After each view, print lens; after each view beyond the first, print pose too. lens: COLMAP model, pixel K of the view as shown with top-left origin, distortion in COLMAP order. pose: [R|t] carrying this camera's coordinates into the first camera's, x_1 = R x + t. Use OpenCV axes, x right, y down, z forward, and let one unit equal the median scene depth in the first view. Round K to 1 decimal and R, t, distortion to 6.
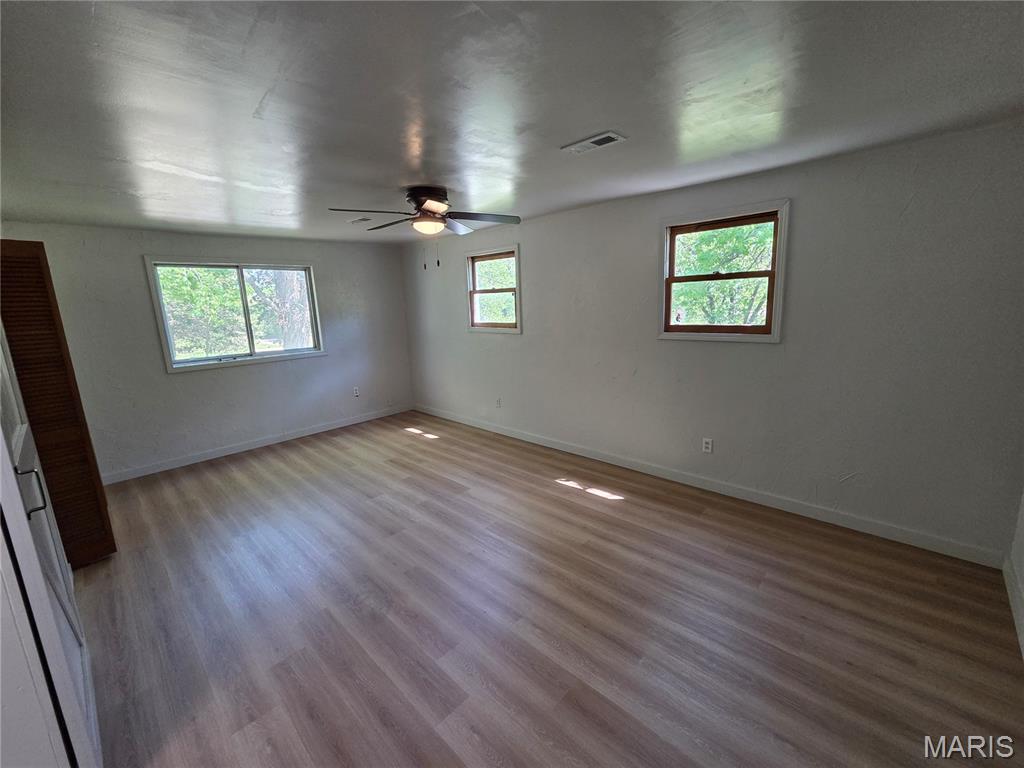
lens RADIAL K [[417.0, 0, 516.6], [0, 417.0, 378.6], [0, 0, 1]] dist [0.001023, -0.000008]
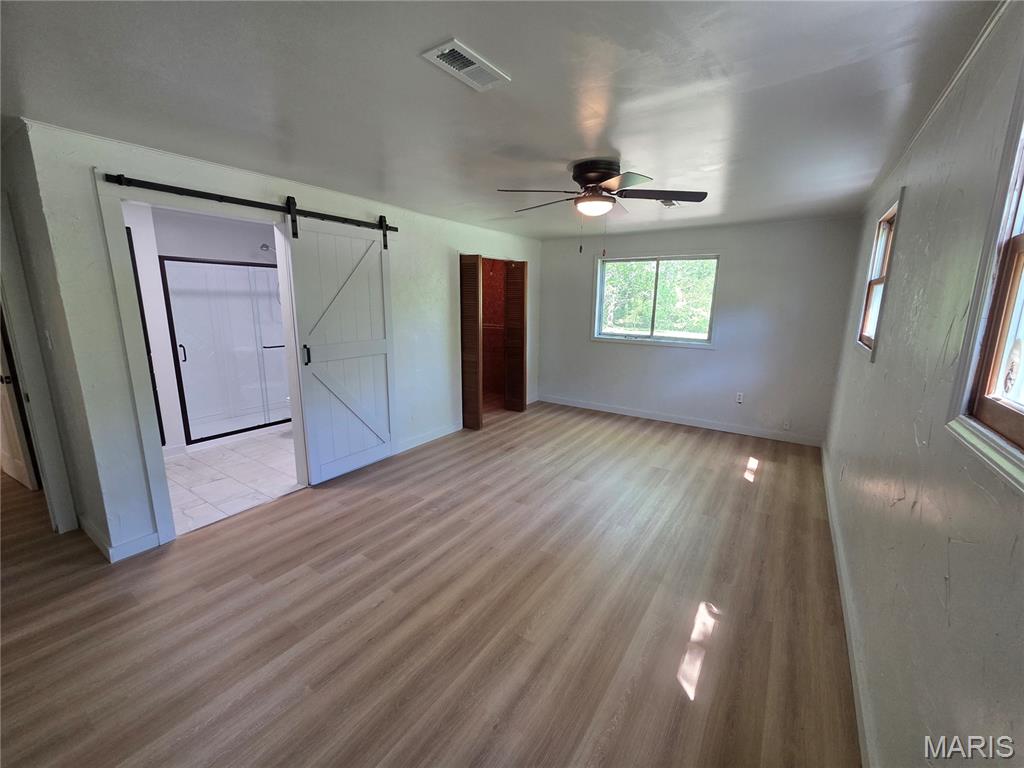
lens RADIAL K [[412.6, 0, 512.0], [0, 412.6, 384.0], [0, 0, 1]] dist [0.024548, 0.000015]
pose [[0.170113, 0.240628, -0.955594, 0.425909], [-0.198271, 0.958254, 0.206002, -0.096184], [0.965272, 0.154423, 0.210722, 0.439783]]
